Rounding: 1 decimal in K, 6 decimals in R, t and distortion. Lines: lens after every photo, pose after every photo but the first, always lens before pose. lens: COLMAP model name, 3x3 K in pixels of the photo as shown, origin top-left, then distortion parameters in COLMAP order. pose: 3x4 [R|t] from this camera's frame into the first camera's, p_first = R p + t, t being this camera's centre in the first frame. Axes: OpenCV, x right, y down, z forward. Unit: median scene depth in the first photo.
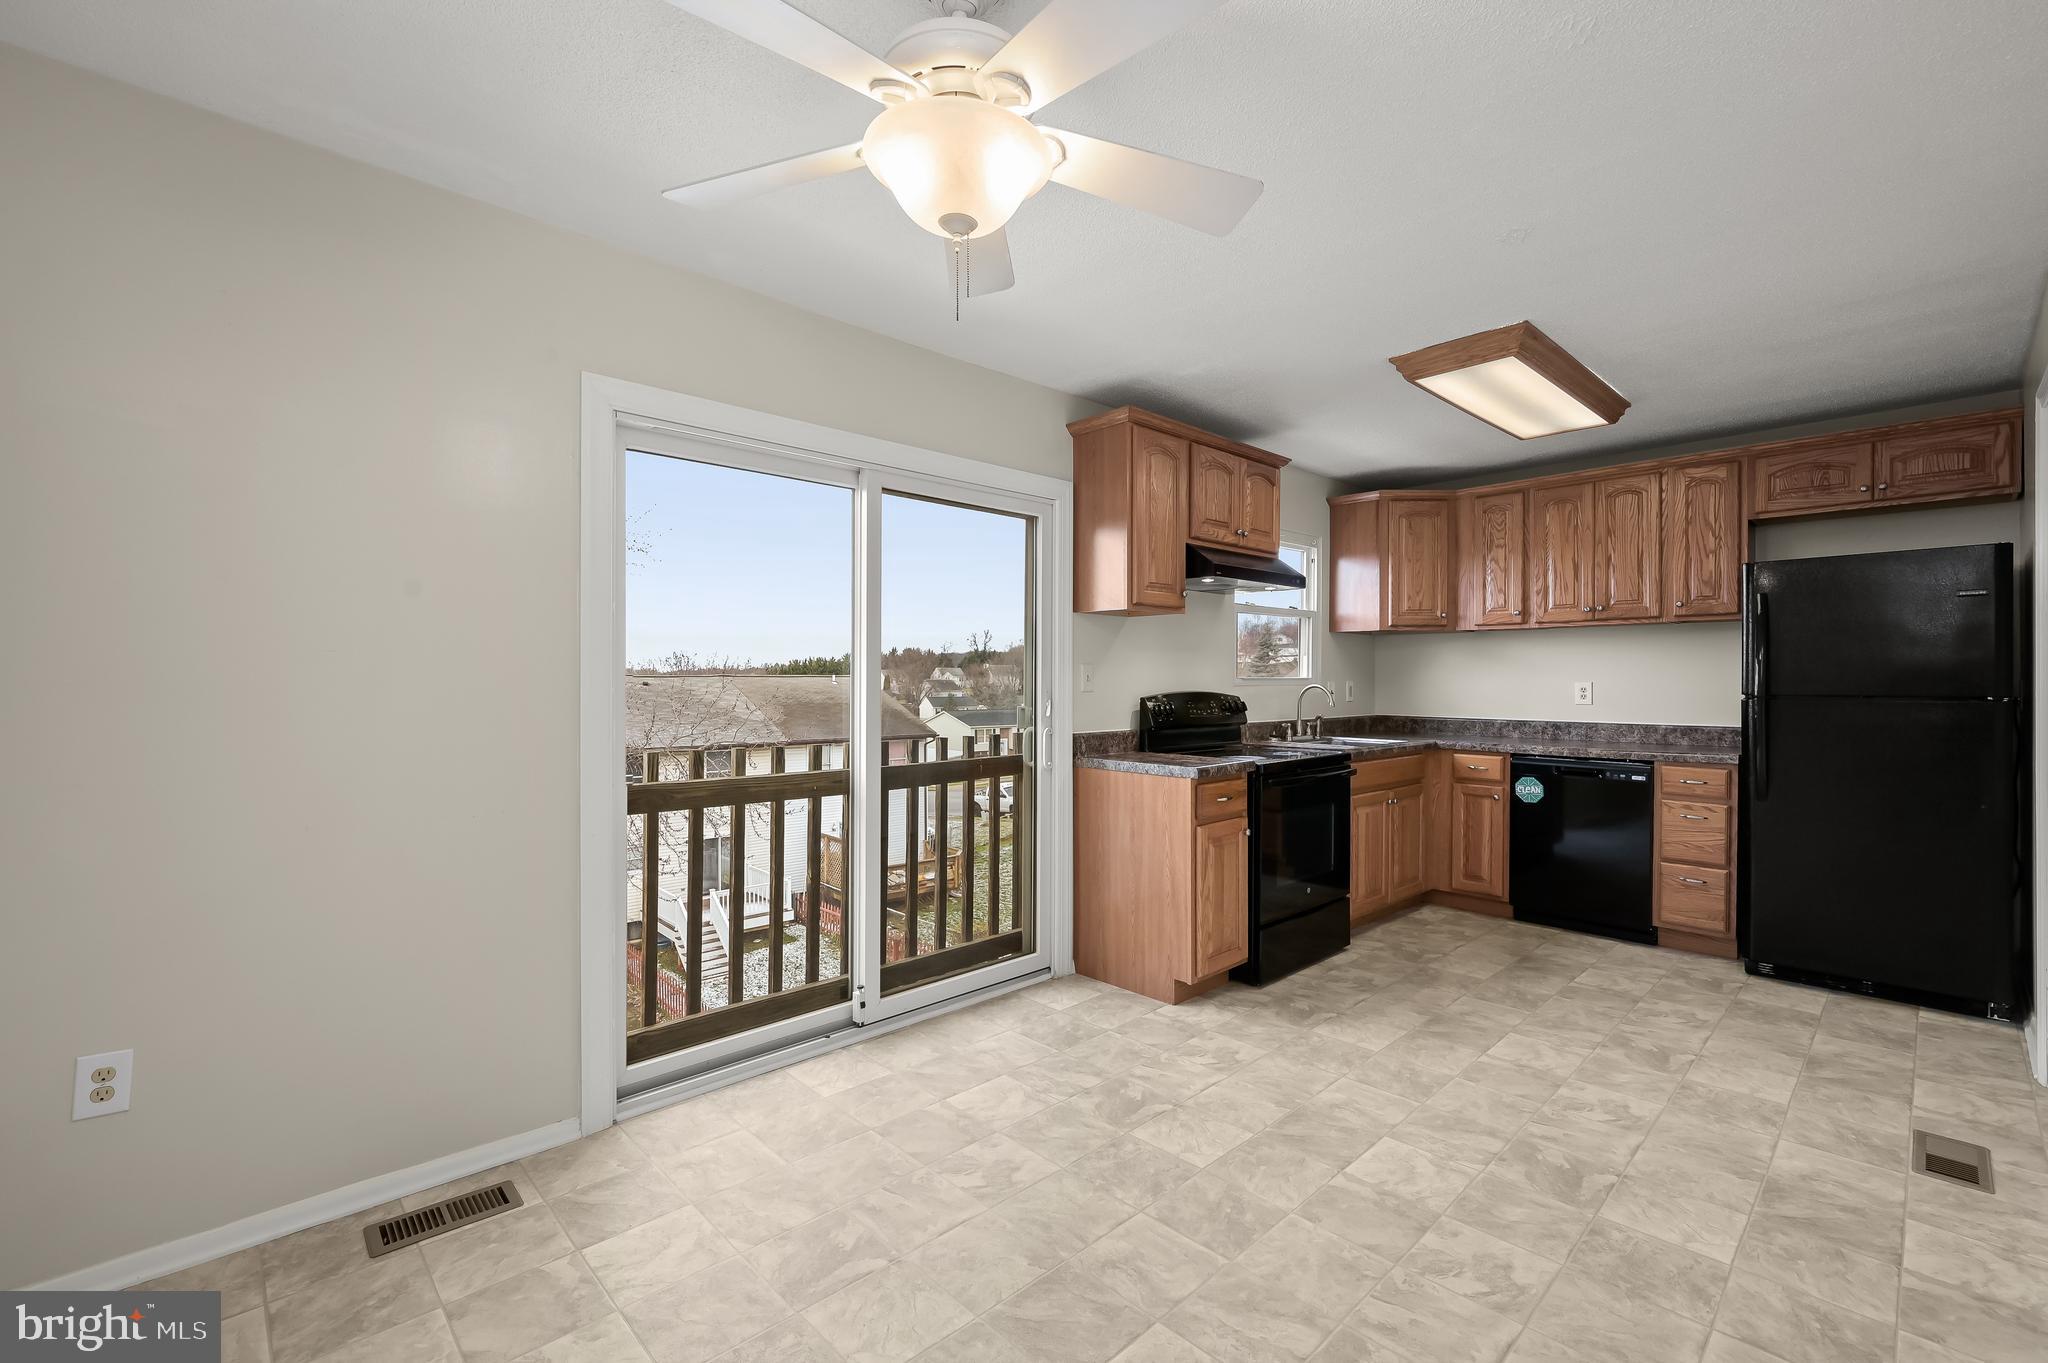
lens RADIAL K [[882.0, 0, 1018.0], [0, 882.0, 681.9], [0, 0, 1]] dist [-0.001198, 0.000508]
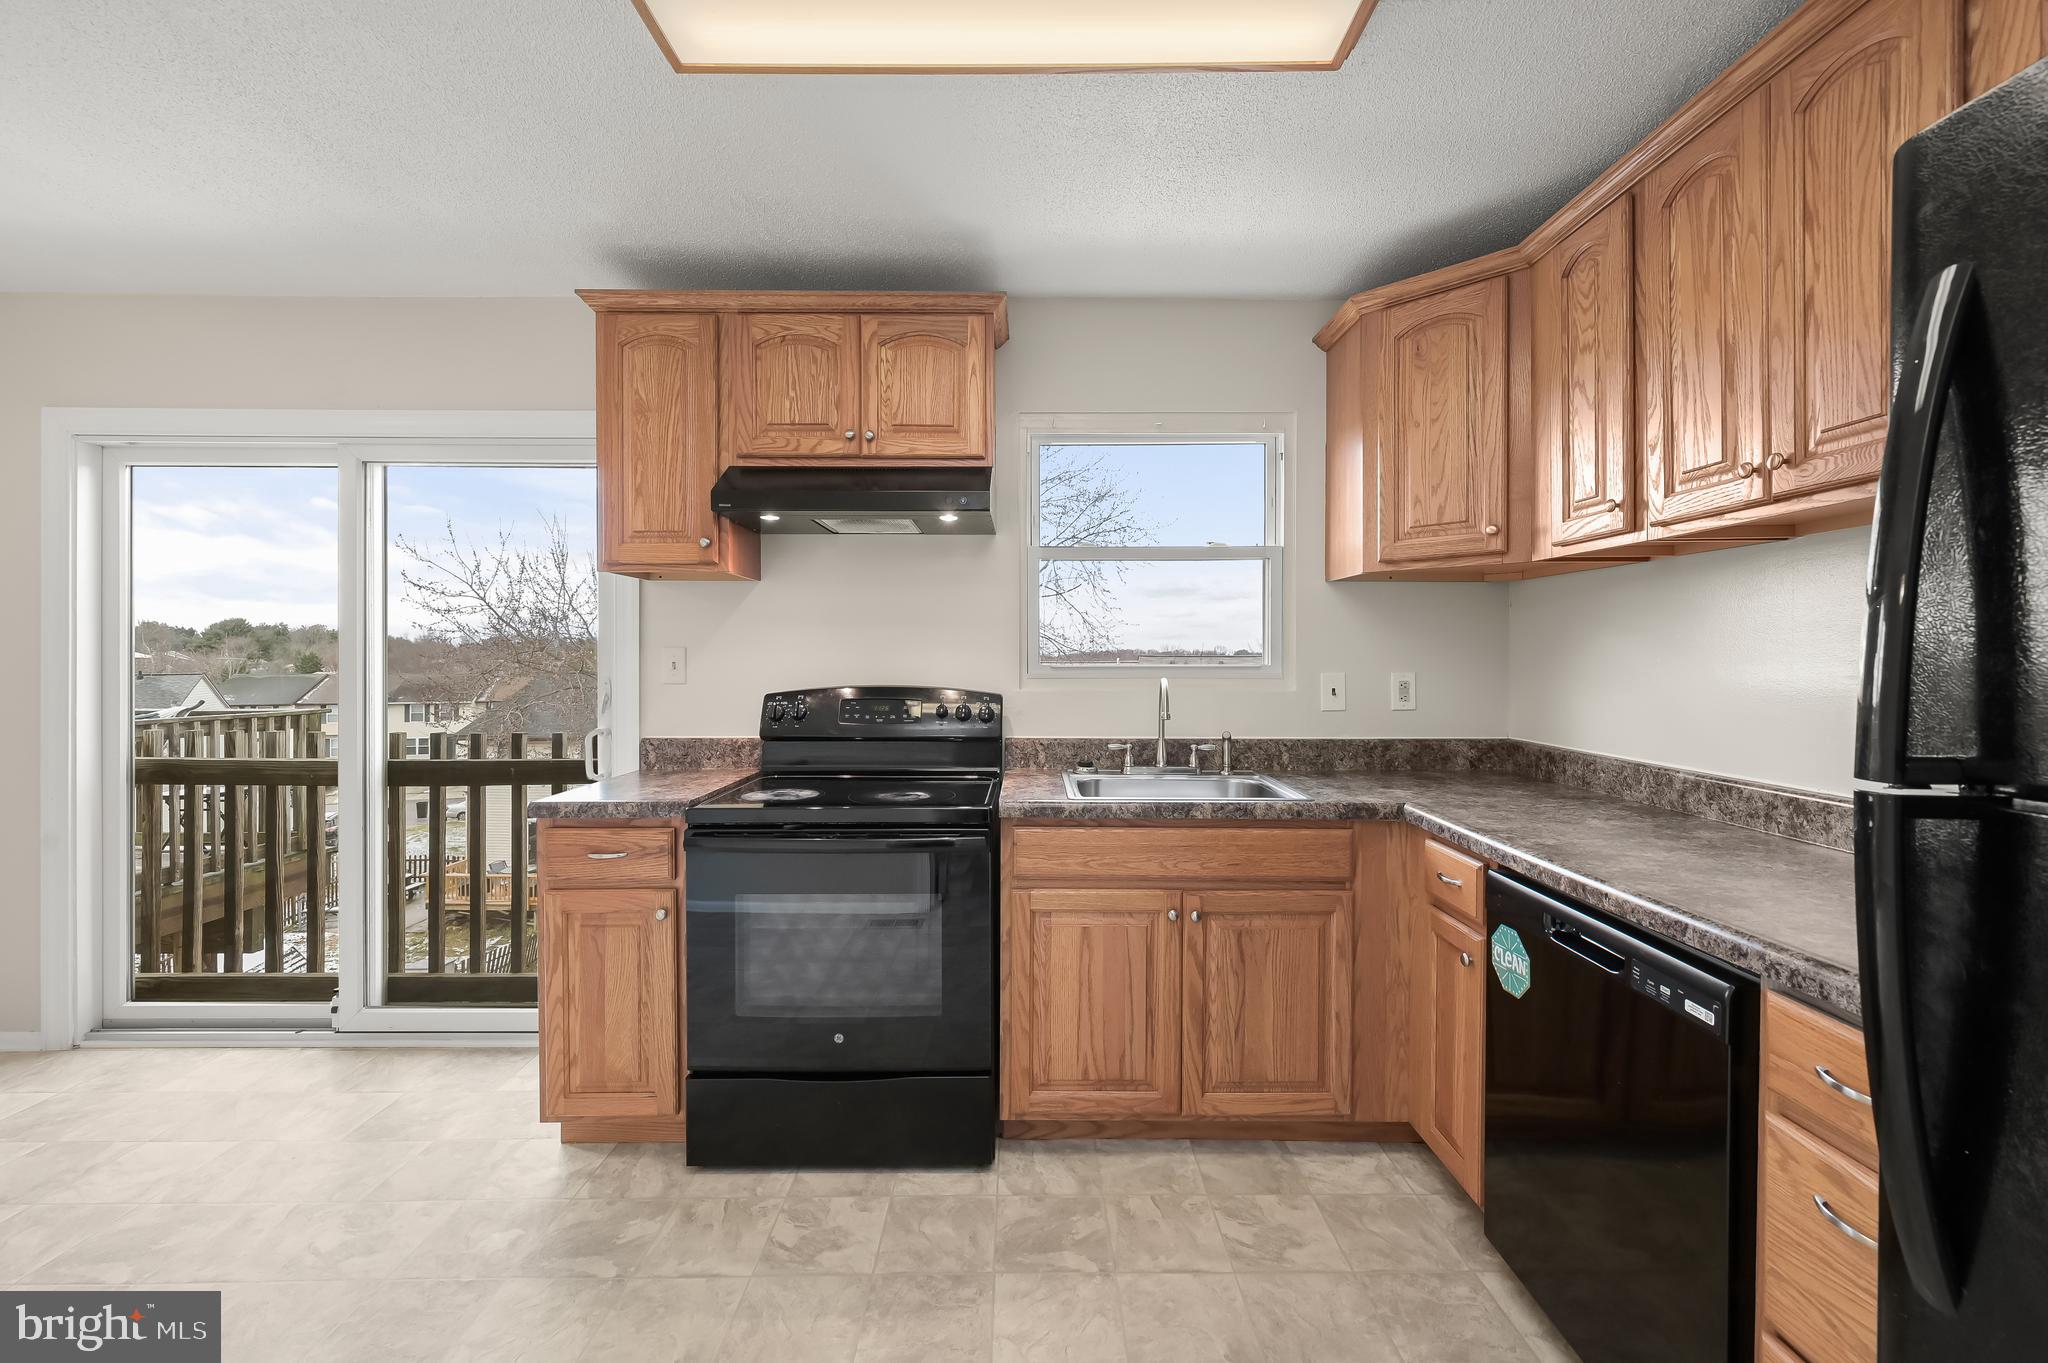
lens RADIAL K [[829.0, 0, 1036.8], [0, 829.0, 662.4], [0, 0, 1]] dist [0.000268, -0.000790]
pose [[0.732822, 0.004553, -0.680405, 0.831493], [-0.003843, 0.999989, 0.002552, -0.010642], [0.680410, 0.000744, 0.732832, 0.729368]]
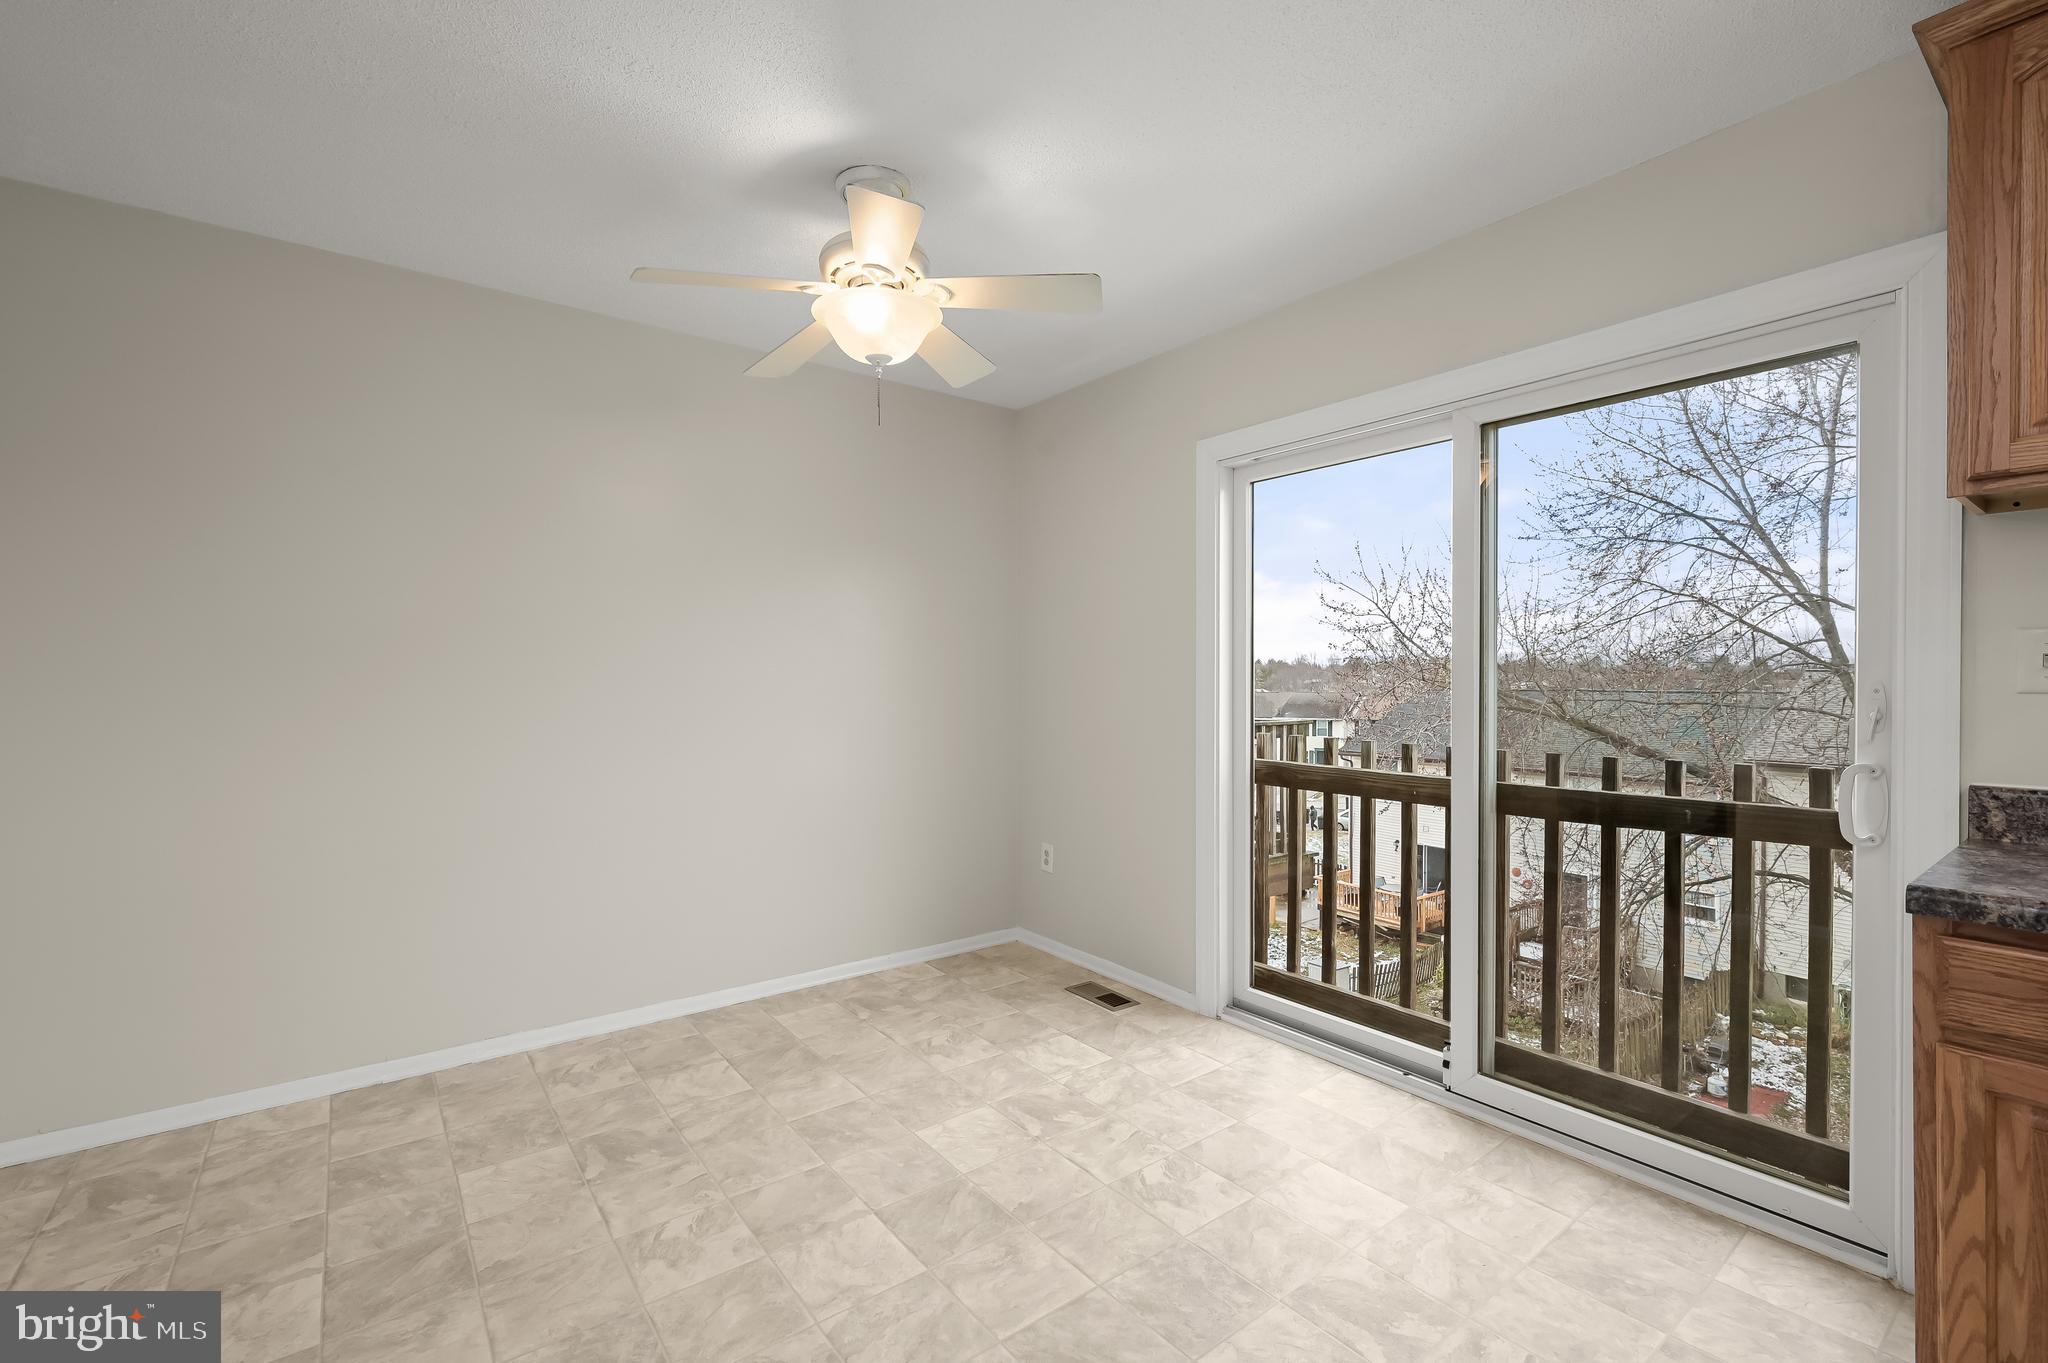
lens RADIAL K [[882.0, 0, 1030.4], [0, 882.0, 689.5], [0, 0, 1]] dist [-0.001198, 0.000508]
pose [[-0.106712, 0.011564, -0.994223, 0.578156], [0.000937, 0.999933, 0.011530, 0.004505], [0.994290, 0.000298, -0.106716, 0.593984]]
